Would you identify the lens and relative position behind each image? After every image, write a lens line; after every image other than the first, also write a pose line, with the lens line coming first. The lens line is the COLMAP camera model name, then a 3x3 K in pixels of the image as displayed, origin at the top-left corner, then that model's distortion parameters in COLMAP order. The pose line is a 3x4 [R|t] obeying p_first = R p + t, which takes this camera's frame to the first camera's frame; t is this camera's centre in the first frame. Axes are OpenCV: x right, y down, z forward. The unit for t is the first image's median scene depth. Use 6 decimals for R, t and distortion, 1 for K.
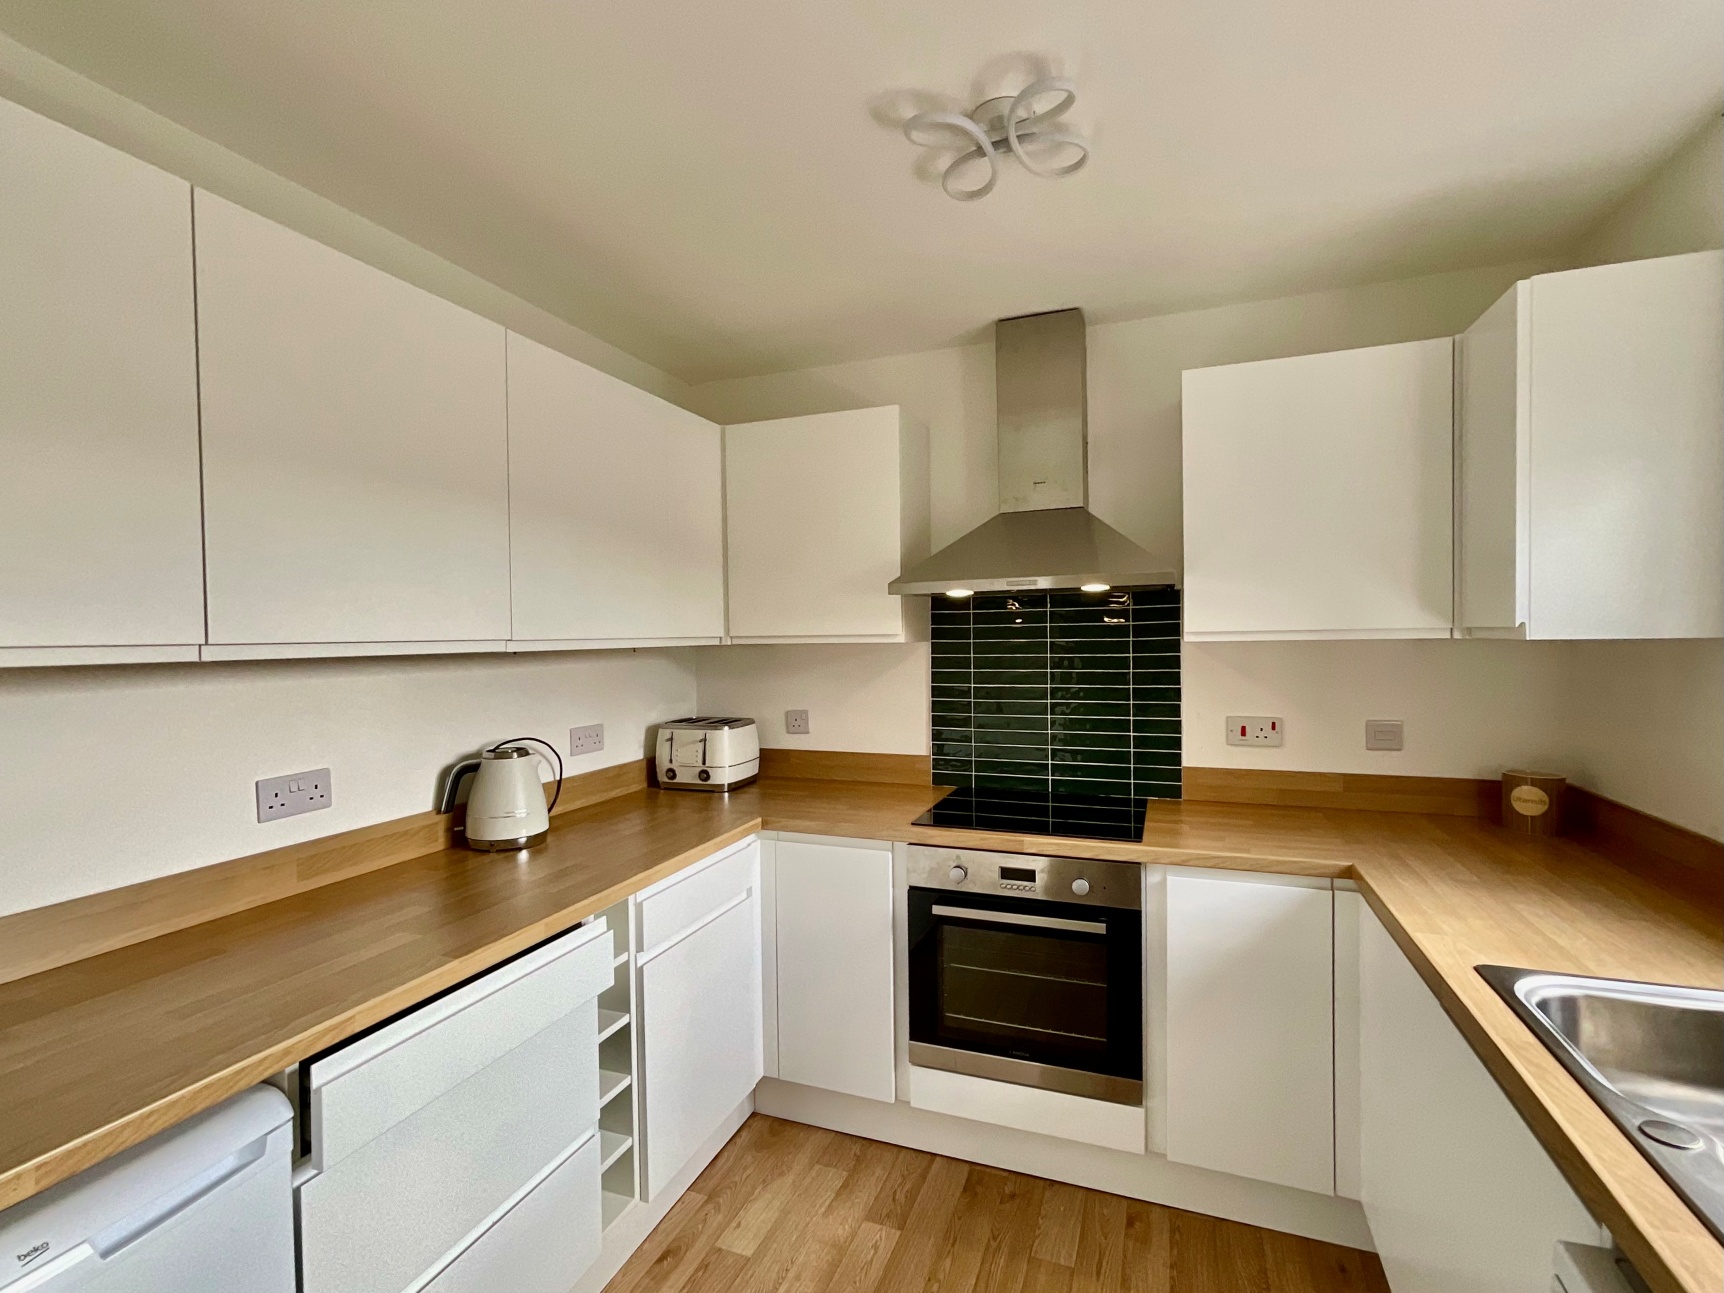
lens RADIAL K [[792.0, 0, 862.2], [0, 792.0, 651.7], [0, 0, 1]] dist [-0.018089, 0.013015]
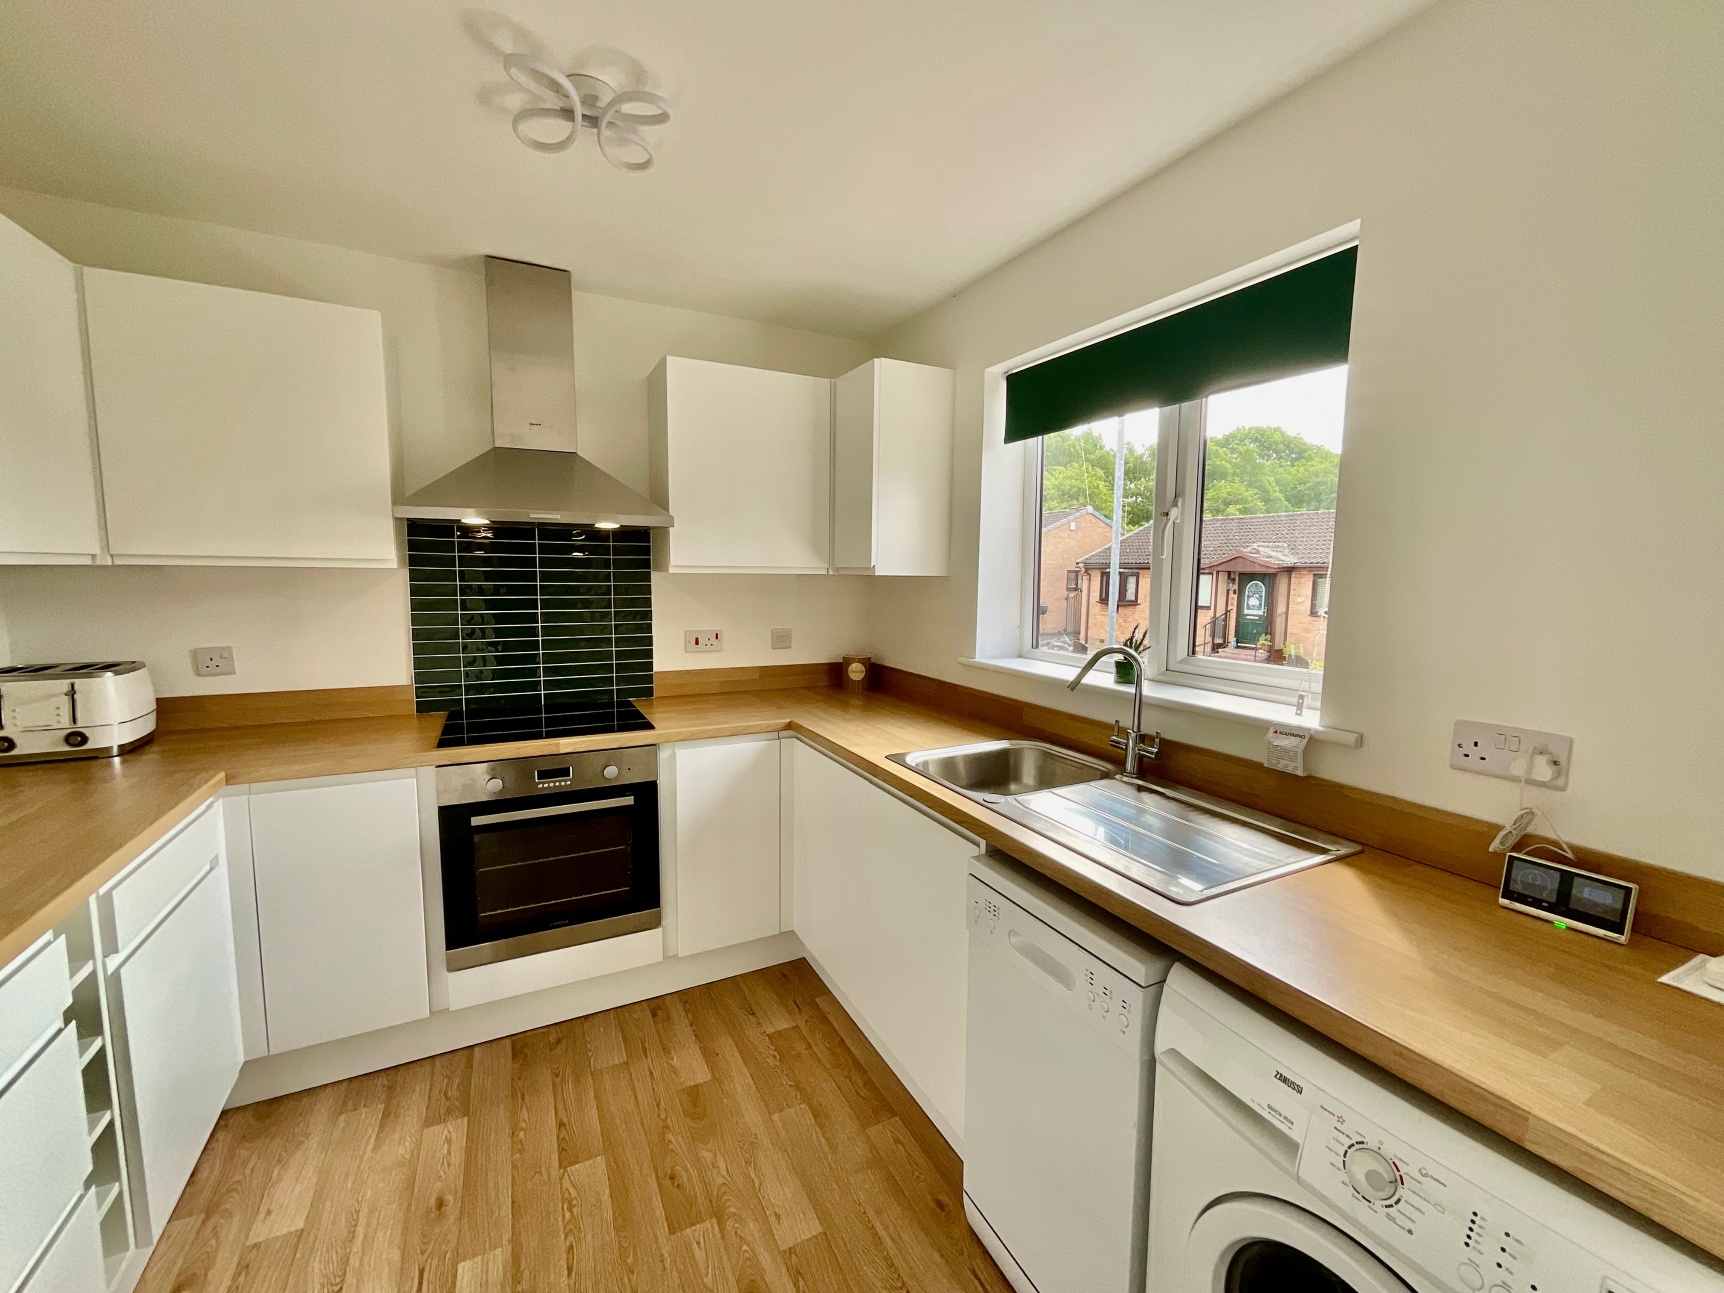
lens RADIAL K [[692.1, 0, 867.2], [0, 692.1, 653.1], [0, 0, 1]] dist [0.001663, 0.000230]
pose [[0.664228, -0.065153, 0.744685, -0.227010], [-0.005600, 0.995733, 0.092113, 0.011703], [-0.747509, -0.065354, 0.661029, 0.003127]]
